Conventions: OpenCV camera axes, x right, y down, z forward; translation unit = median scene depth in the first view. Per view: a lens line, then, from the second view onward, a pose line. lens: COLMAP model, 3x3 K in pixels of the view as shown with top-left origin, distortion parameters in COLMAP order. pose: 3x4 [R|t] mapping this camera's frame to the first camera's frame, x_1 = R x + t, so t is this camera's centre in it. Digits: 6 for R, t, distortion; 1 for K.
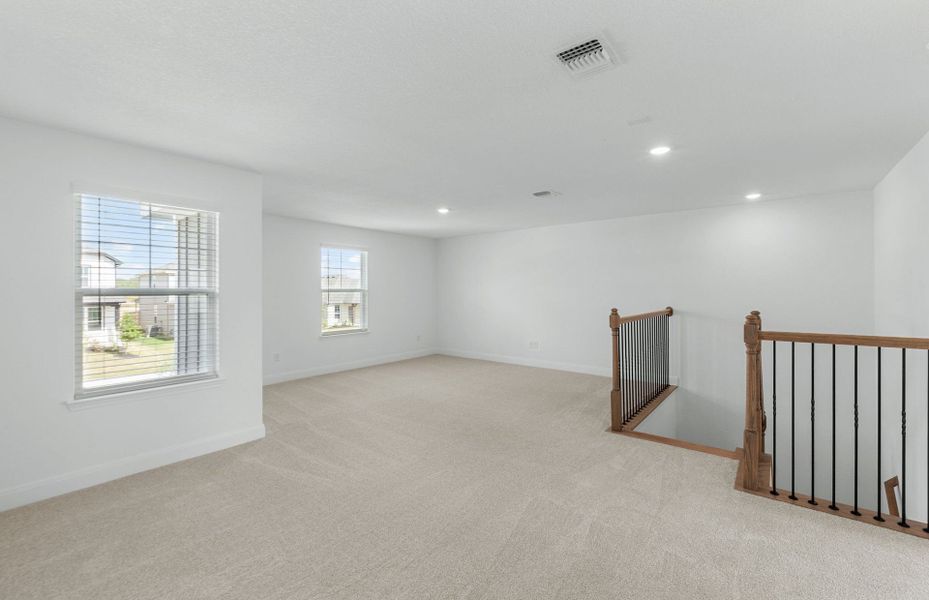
lens RADIAL K [[393.1, 0, 469.2], [0, 393.1, 292.4], [0, 0, 1]] dist [-0.012163, 0.000075]
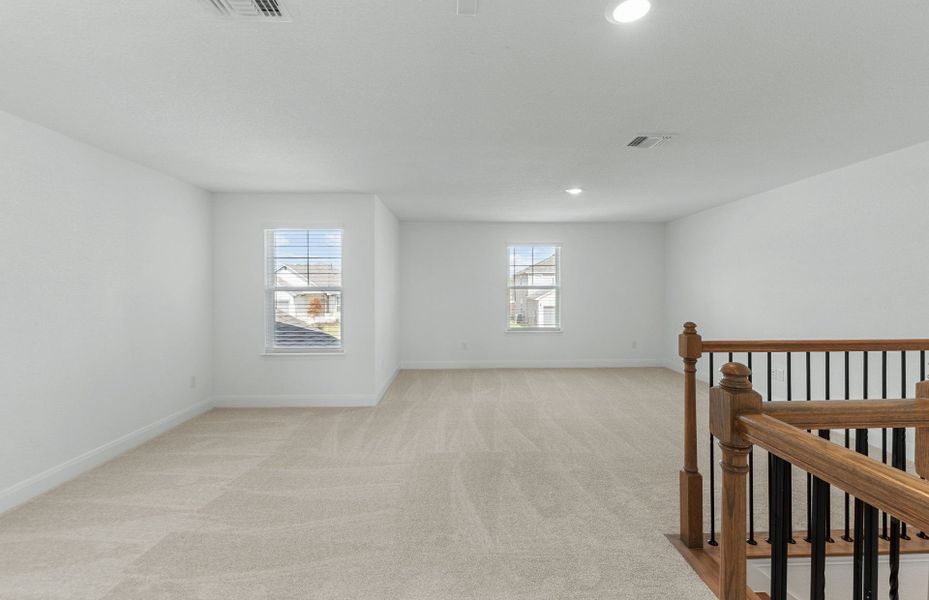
lens RADIAL K [[393.1, 0, 469.2], [0, 393.1, 292.4], [0, 0, 1]] dist [-0.012163, 0.000075]
pose [[0.635668, 0.011603, -0.771875, 0.356135], [-0.003762, 0.999922, 0.011932, -0.003758], [0.771953, -0.004681, 0.635662, 0.251647]]
